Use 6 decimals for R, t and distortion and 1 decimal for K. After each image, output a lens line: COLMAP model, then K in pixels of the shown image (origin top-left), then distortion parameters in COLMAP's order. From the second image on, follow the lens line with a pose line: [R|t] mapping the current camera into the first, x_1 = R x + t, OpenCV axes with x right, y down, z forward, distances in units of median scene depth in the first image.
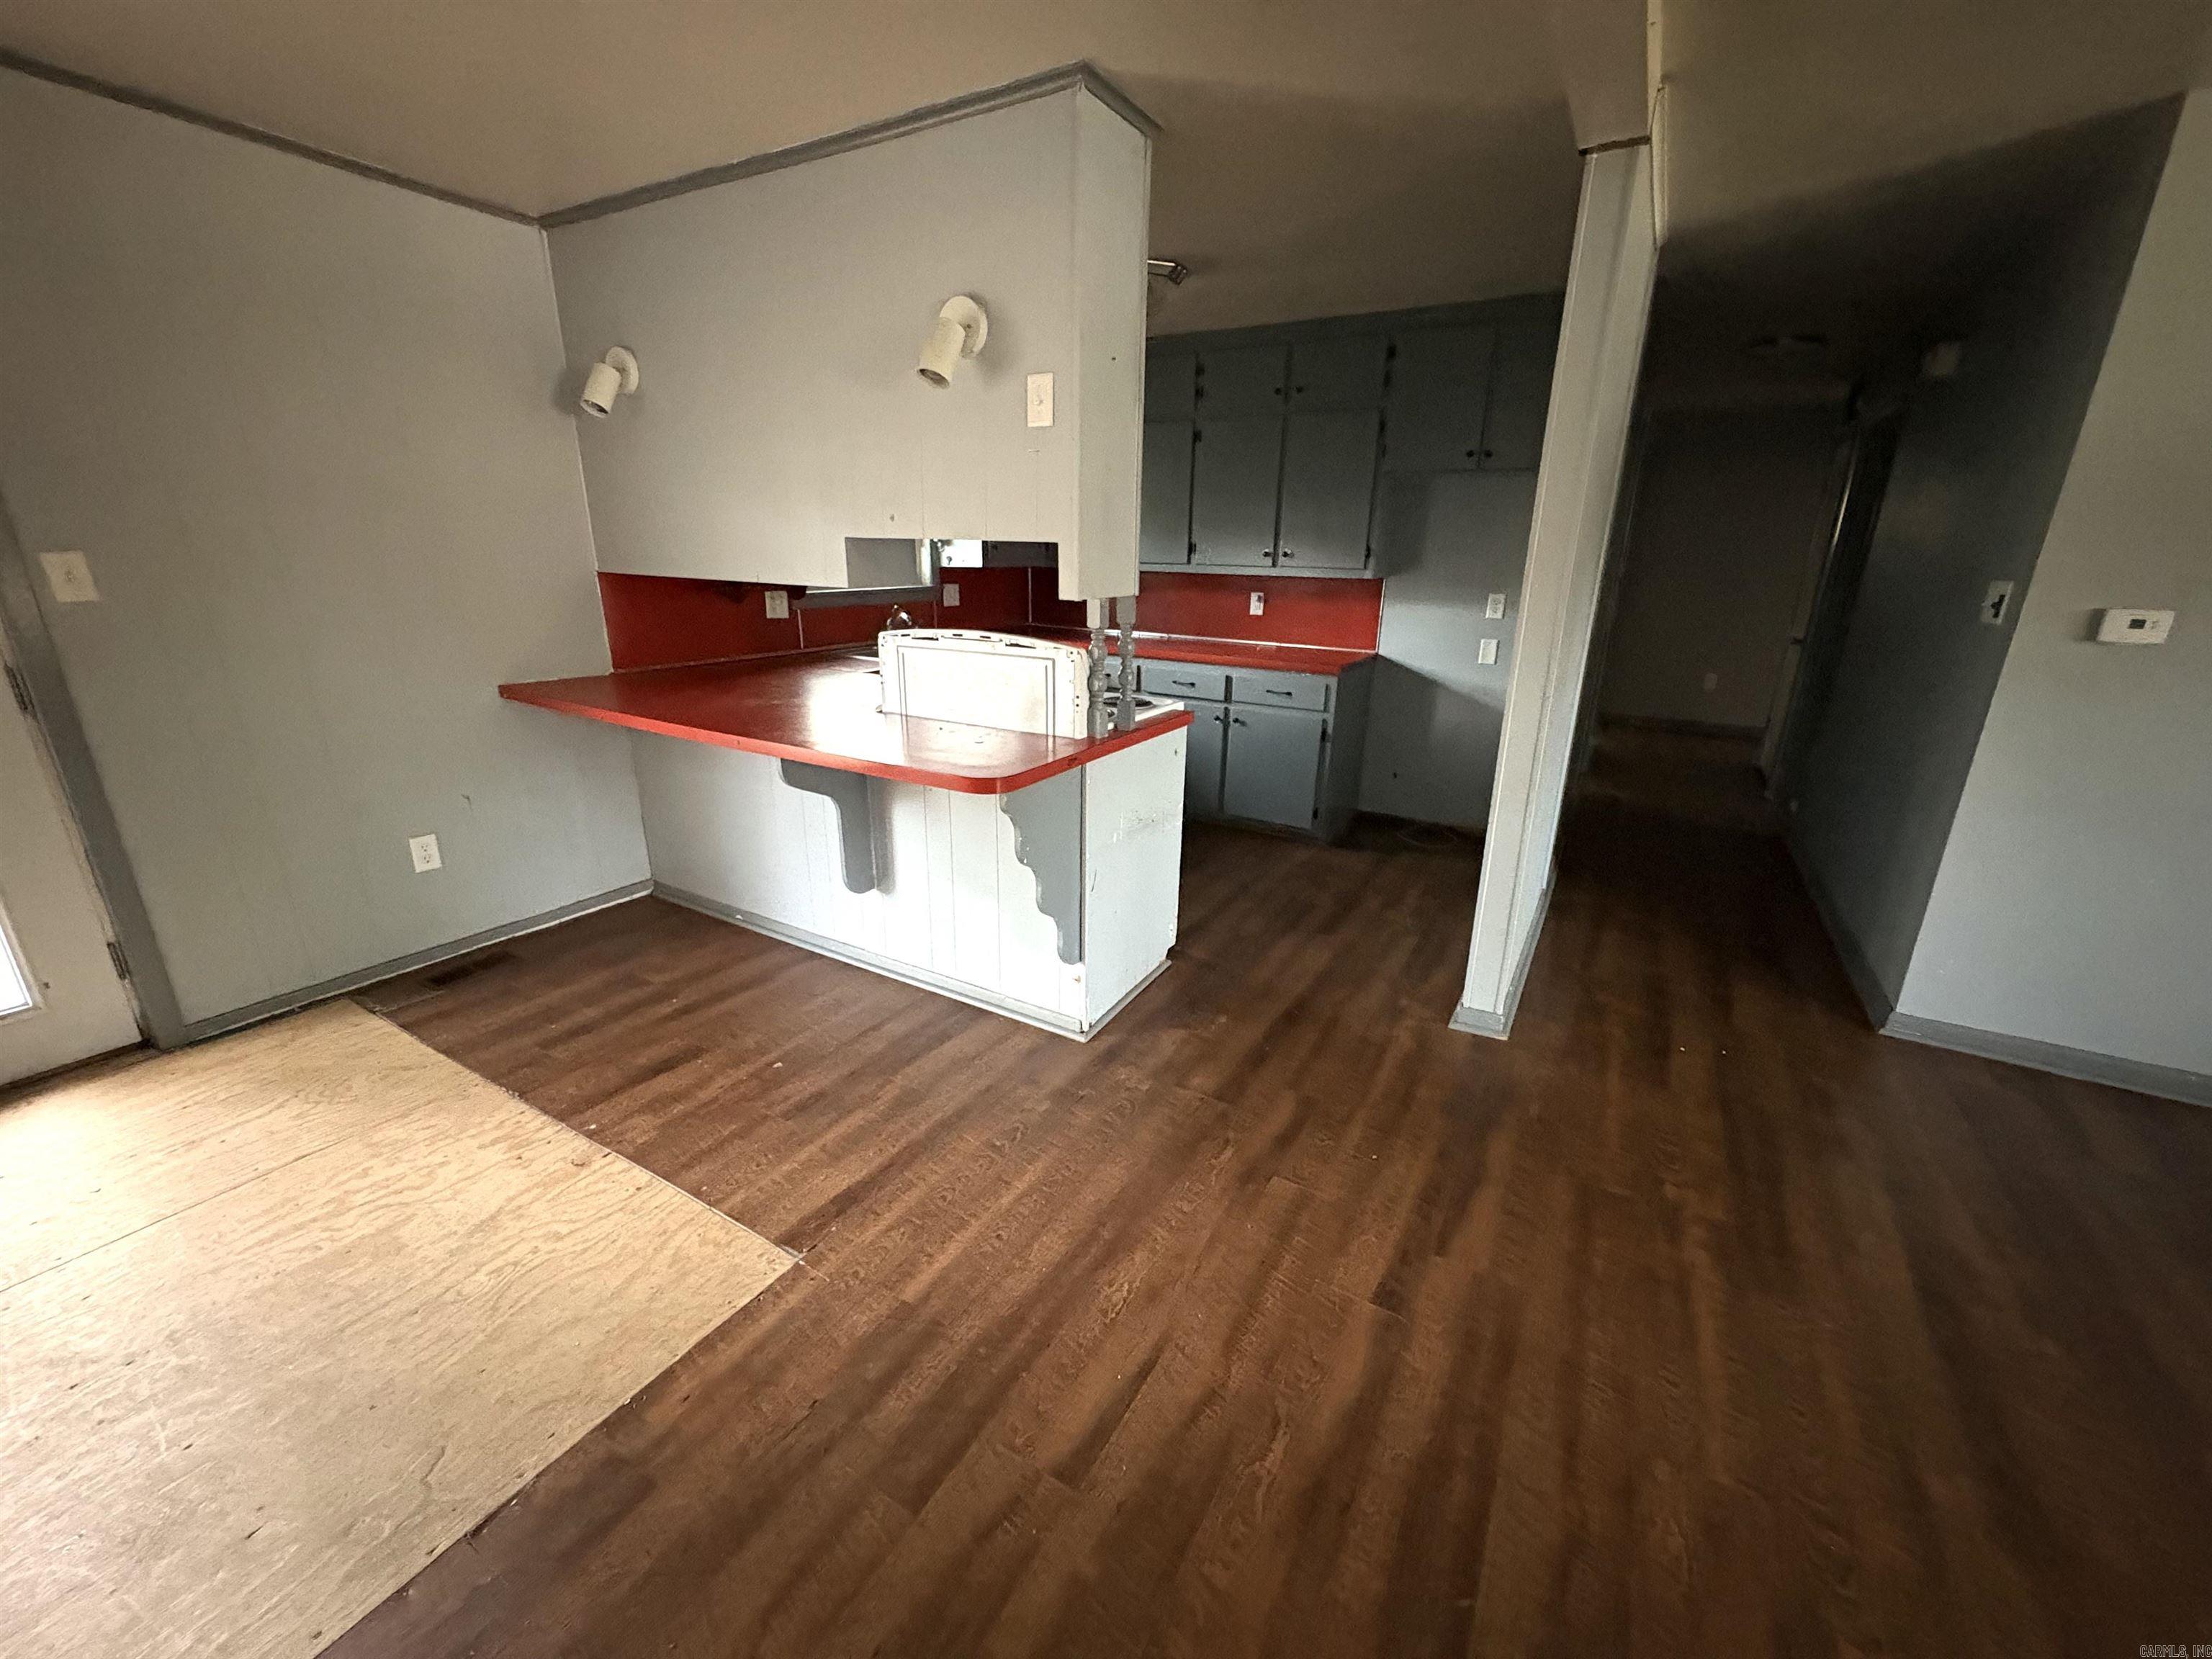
lens RADIAL K [[879.0, 0, 1106.0], [0, 879.0, 829.5], [0, 0, 1]] dist [0.000051, -0.000003]
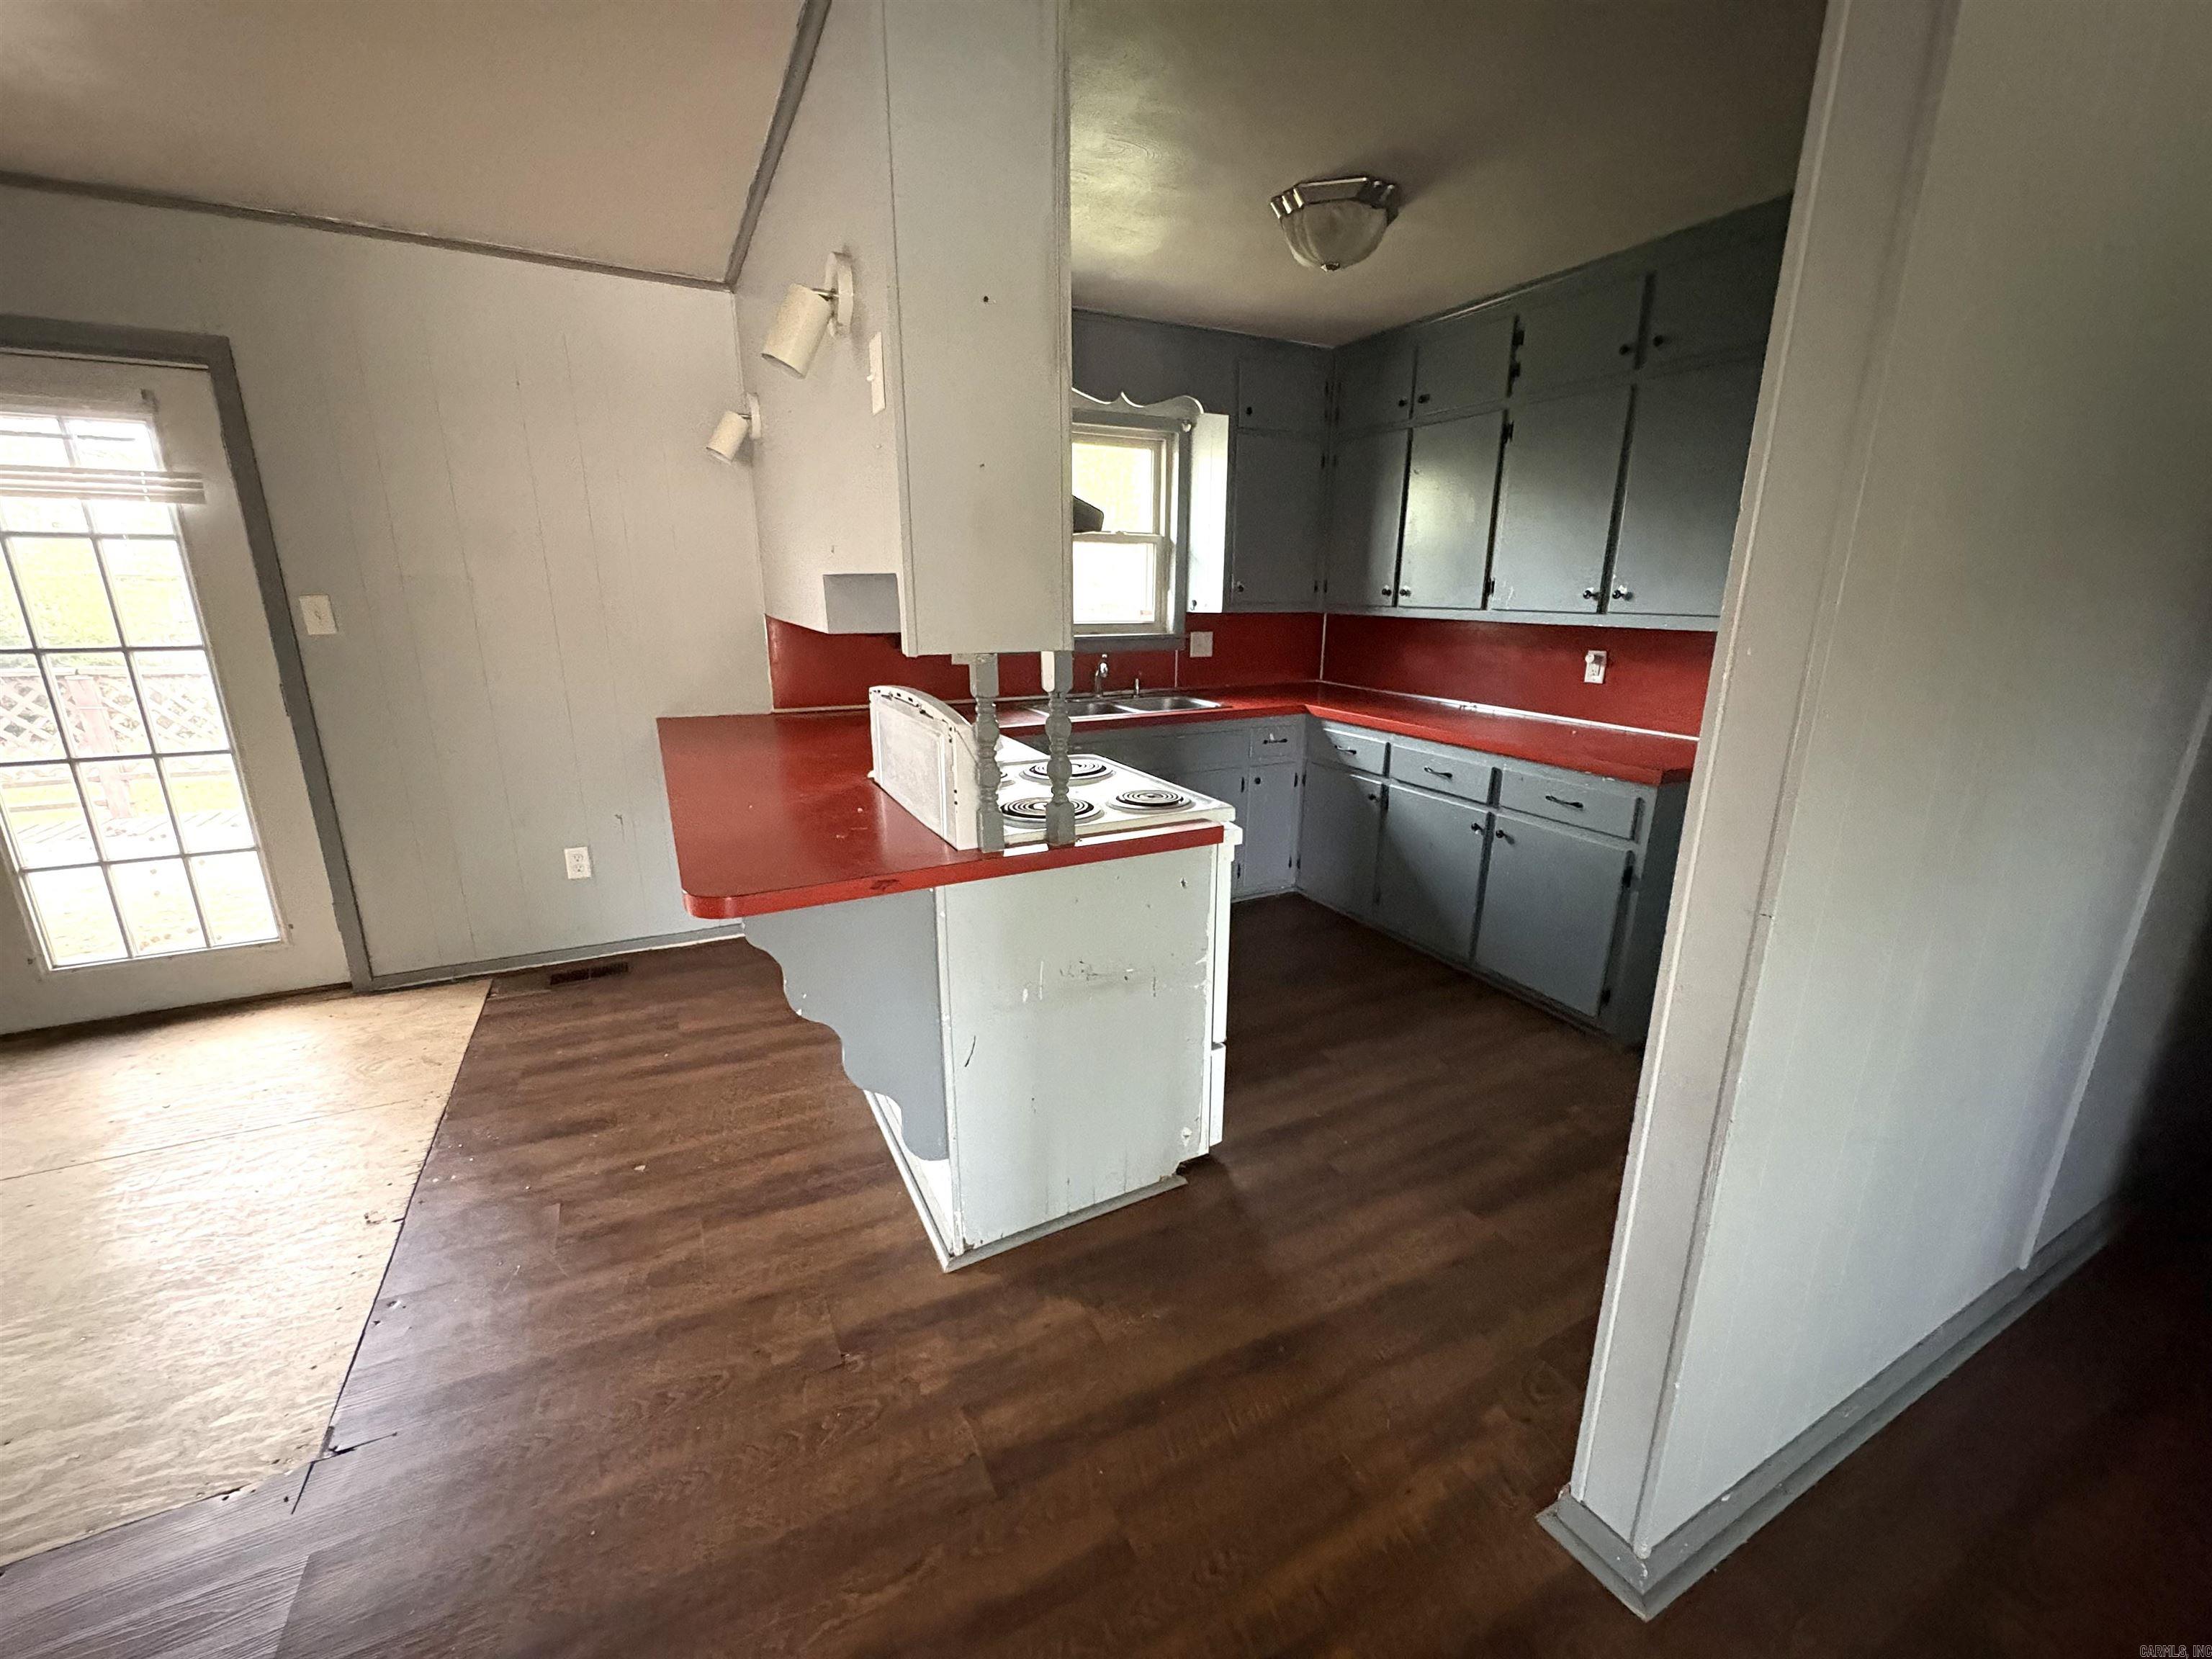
lens RADIAL K [[879.0, 0, 1106.0], [0, 879.0, 829.5], [0, 0, 1]] dist [0.000051, -0.000003]
pose [[0.846555, 0.130342, -0.516097, 0.402232], [-0.156567, 0.987640, -0.007386, -0.123754], [0.508755, 0.087057, 0.856498, 0.427004]]
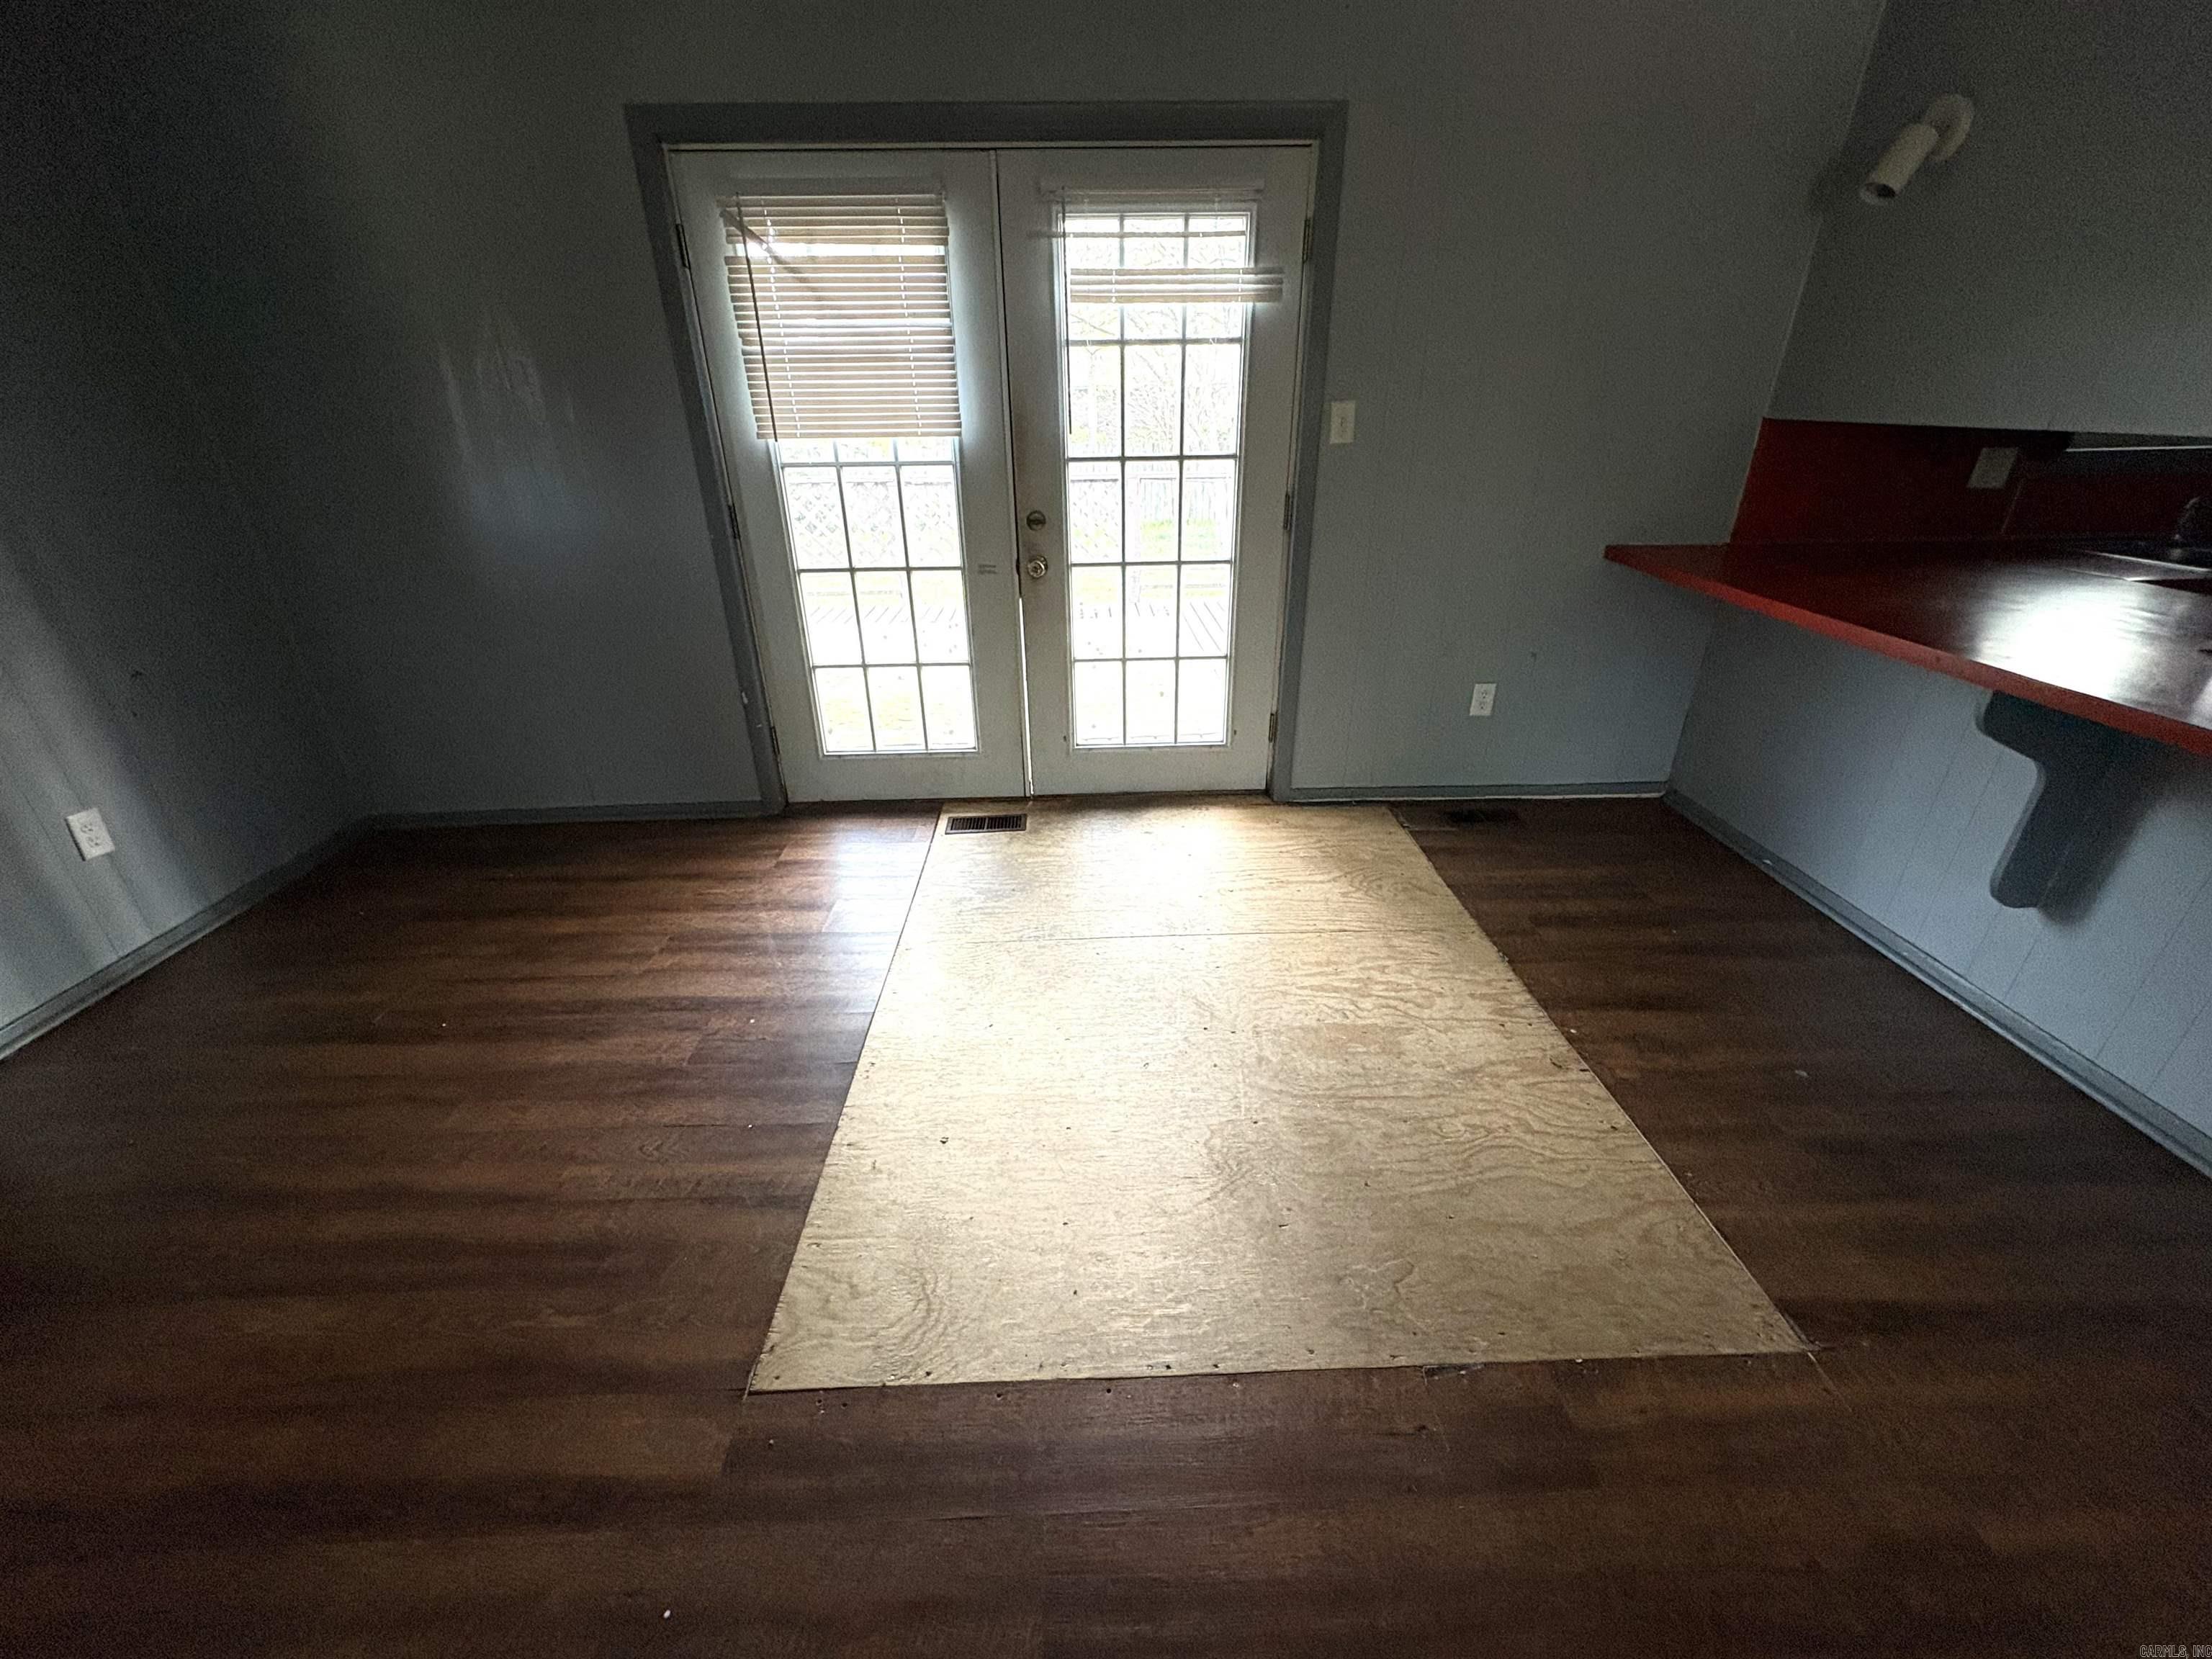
lens RADIAL K [[879.0, 0, 1106.0], [0, 879.0, 829.5], [0, 0, 1]] dist [0.000051, -0.000003]
pose [[0.535172, 0.349673, -0.768973, -0.166335], [-0.239439, 0.935762, 0.258878, 0.008540], [0.810099, 0.045578, 0.584519, 0.023999]]
